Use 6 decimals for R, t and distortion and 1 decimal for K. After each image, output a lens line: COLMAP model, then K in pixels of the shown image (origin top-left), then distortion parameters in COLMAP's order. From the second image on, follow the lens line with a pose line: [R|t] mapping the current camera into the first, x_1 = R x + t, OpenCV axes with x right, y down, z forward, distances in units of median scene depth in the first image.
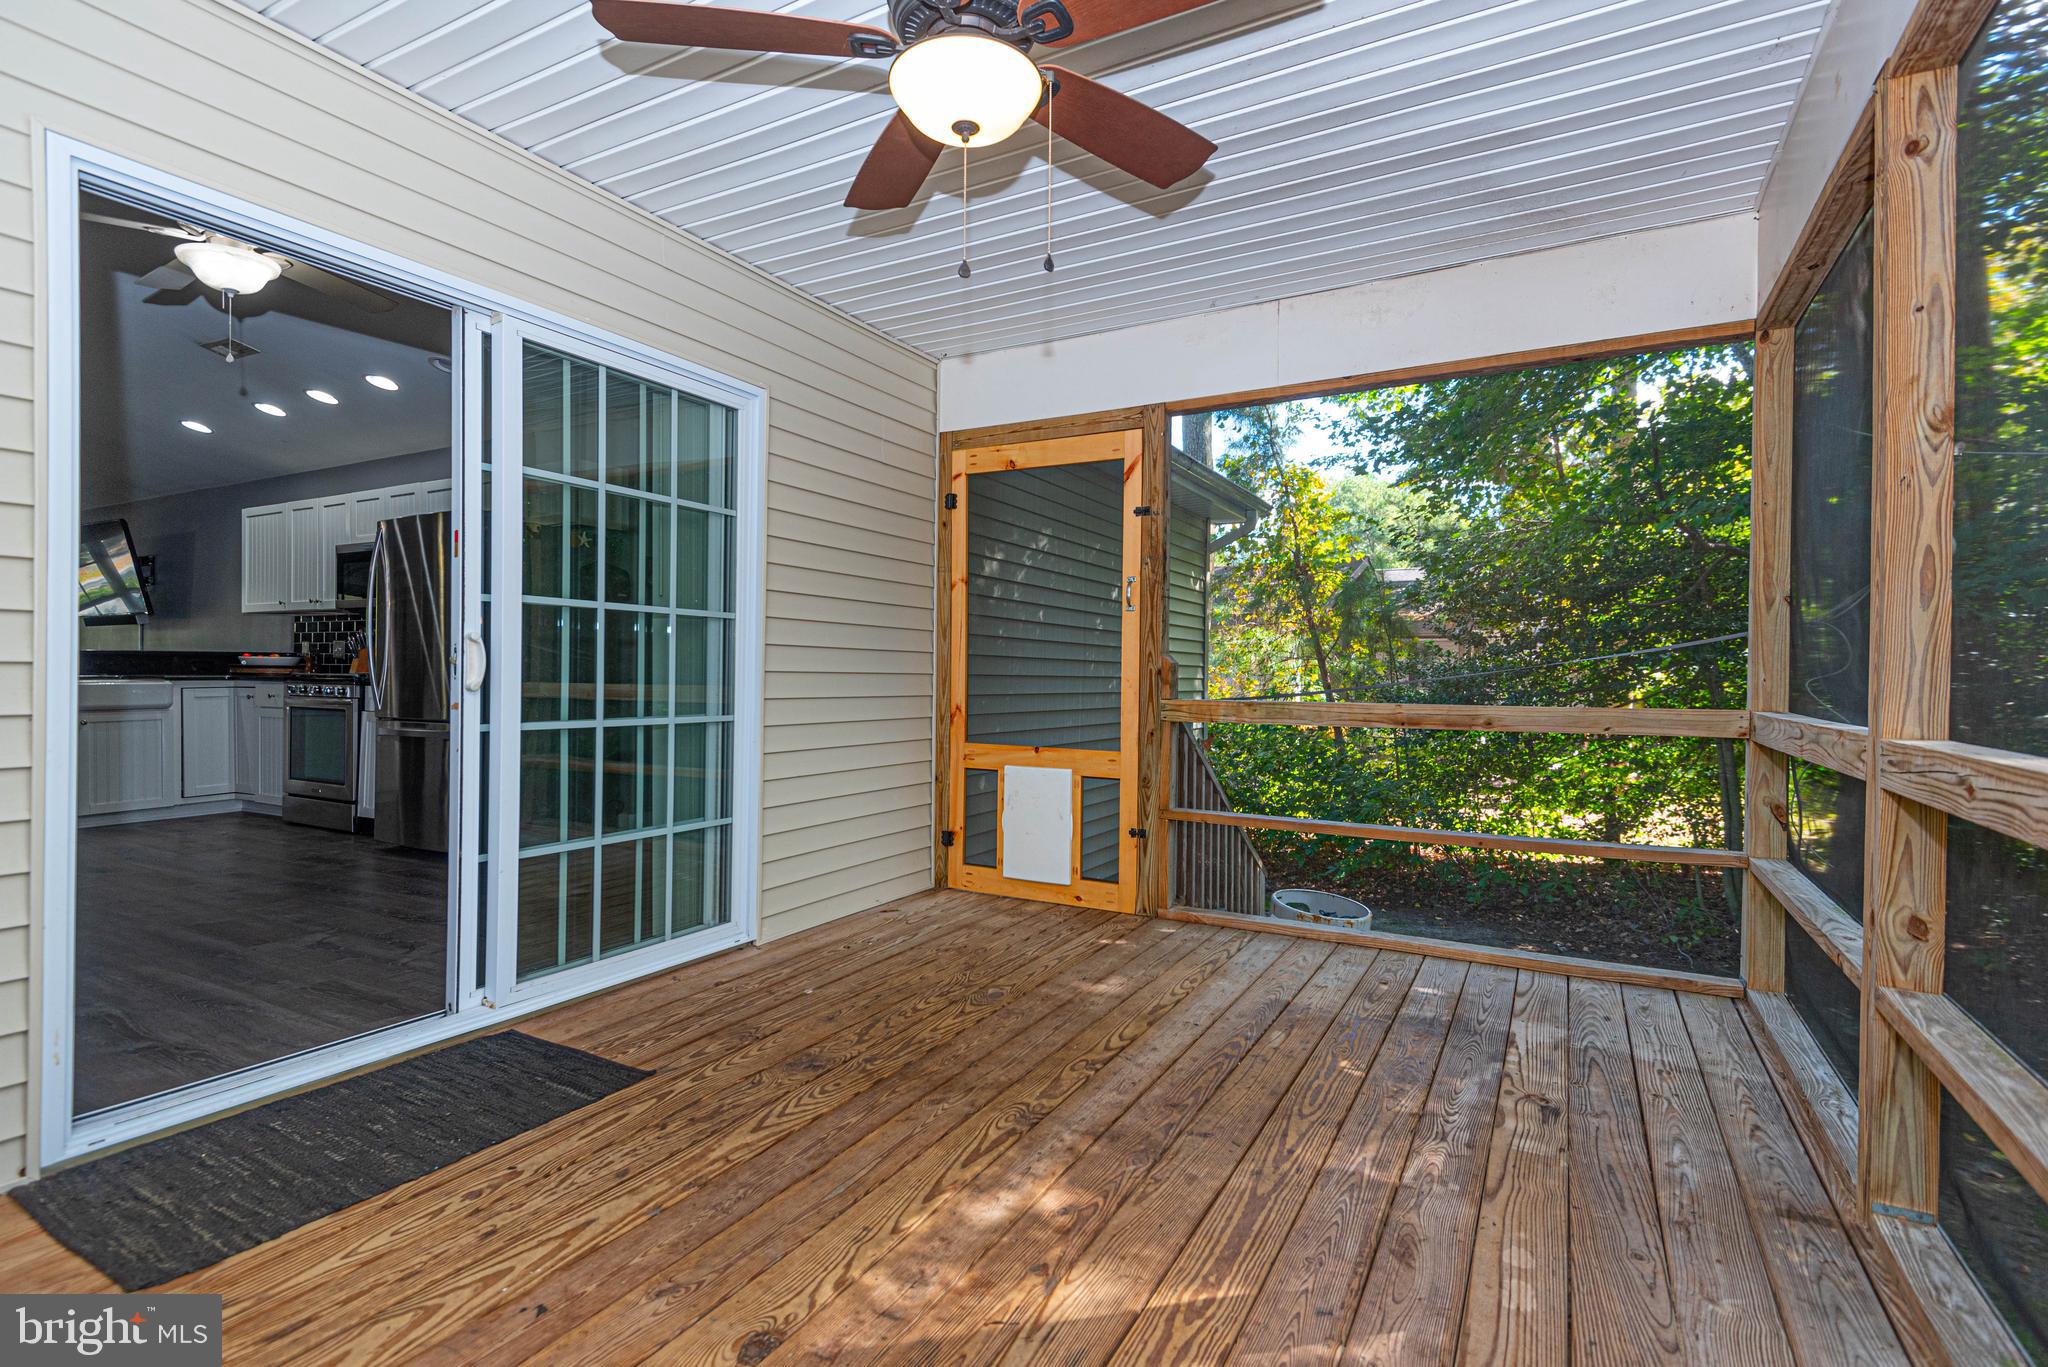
lens RADIAL K [[946.7, 0, 1020.3], [0, 946.7, 670.7], [0, 0, 1]] dist [0.028432, -0.010047]
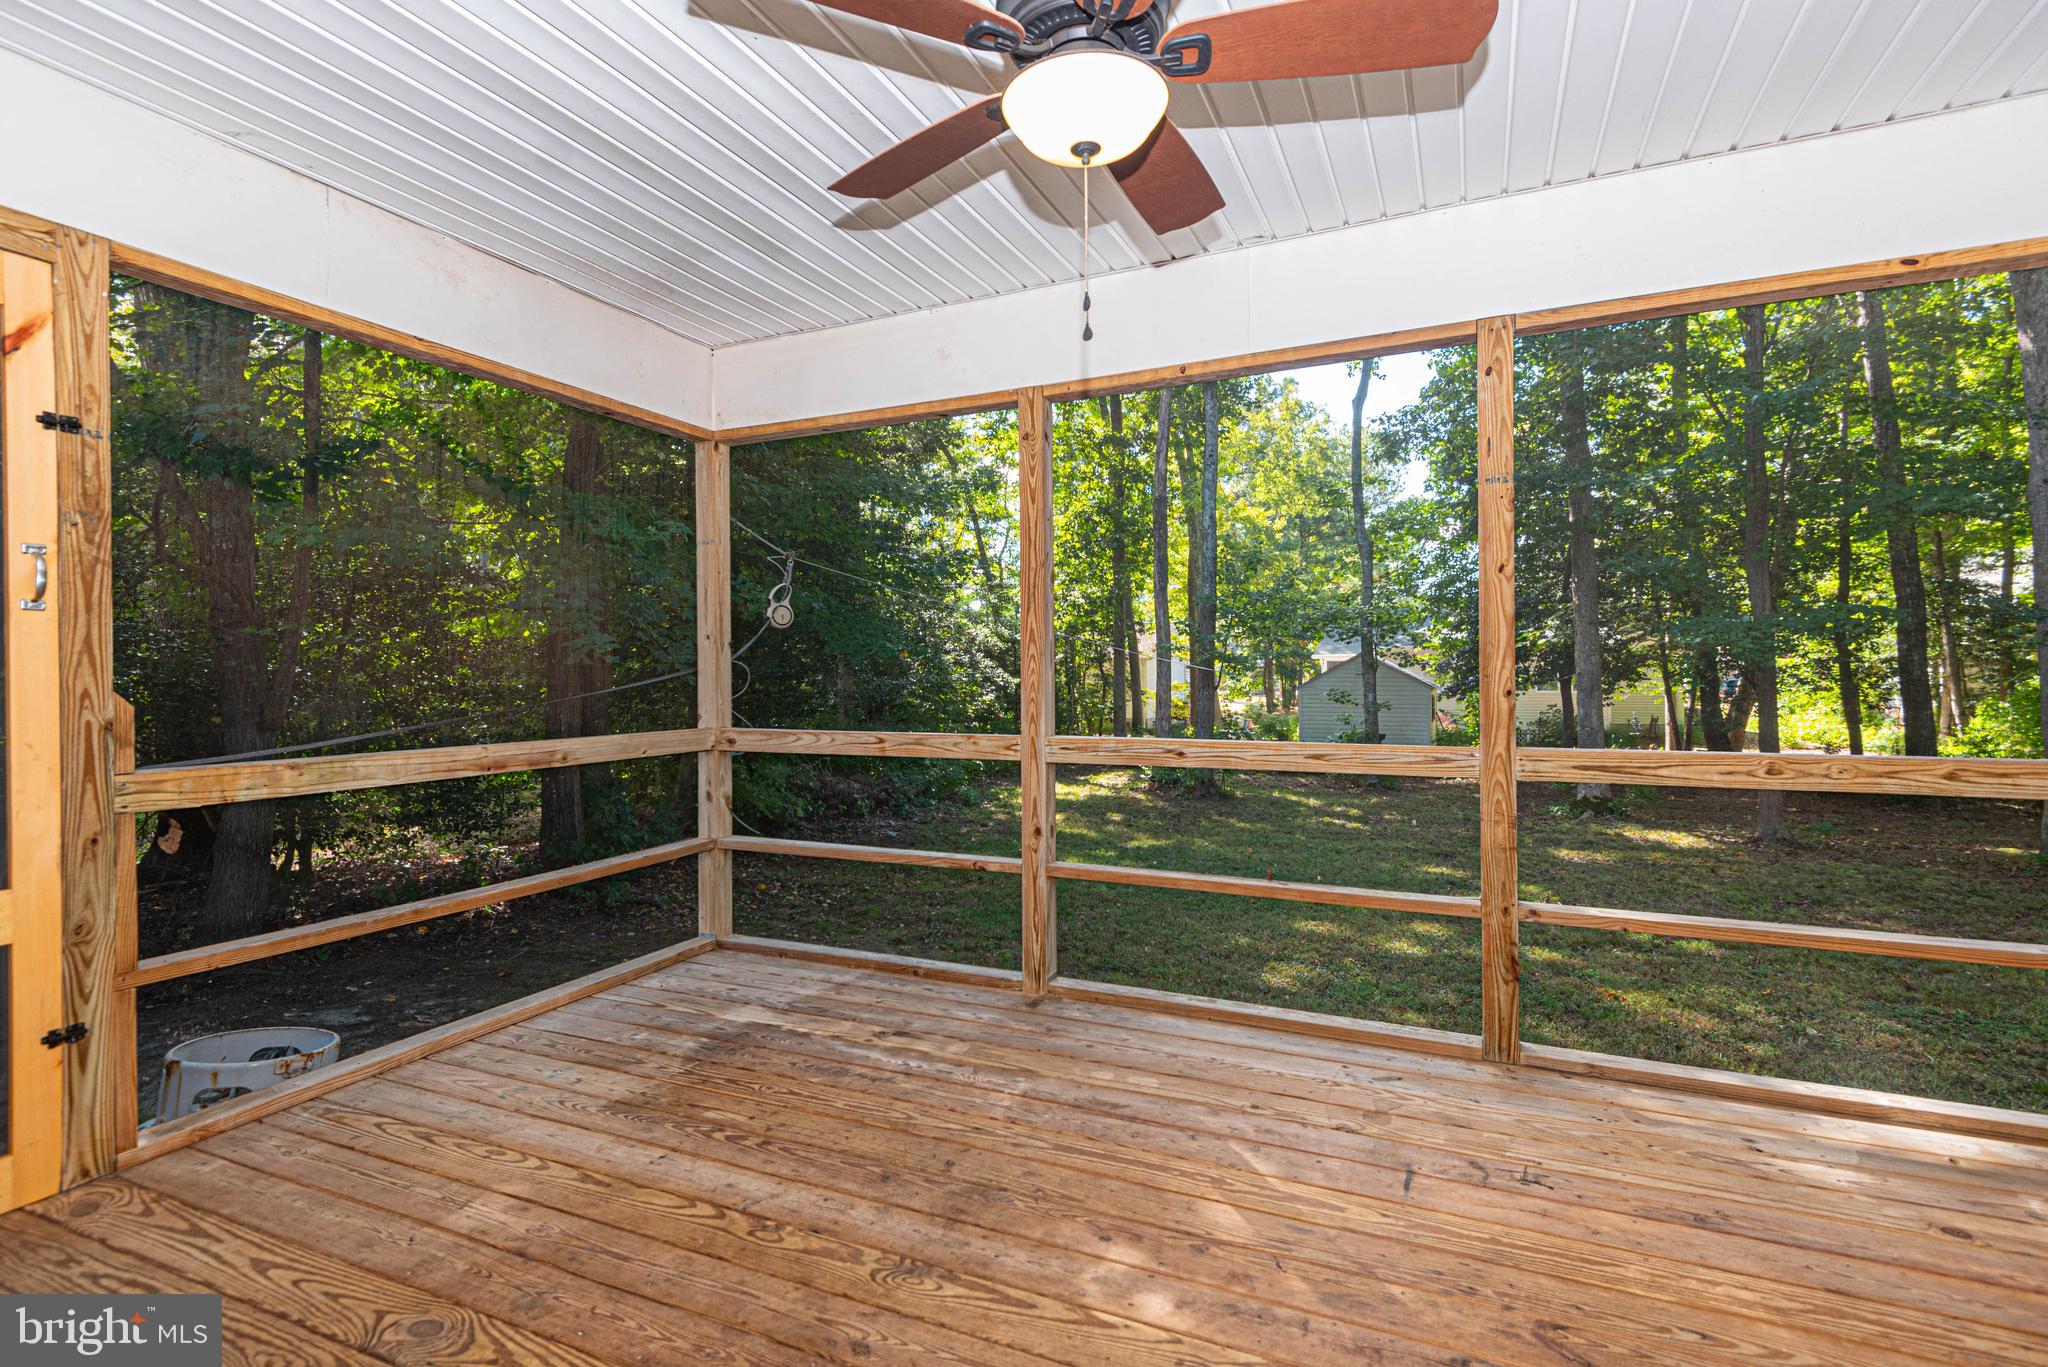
lens RADIAL K [[946.7, 0, 1029.0], [0, 946.7, 671.0], [0, 0, 1]] dist [0.028432, -0.010047]
pose [[-0.053309, -0.002925, 0.998574, -0.662312], [0.003704, 0.999988, 0.003127, -0.045615], [-0.998571, 0.003866, -0.053298, 0.746066]]
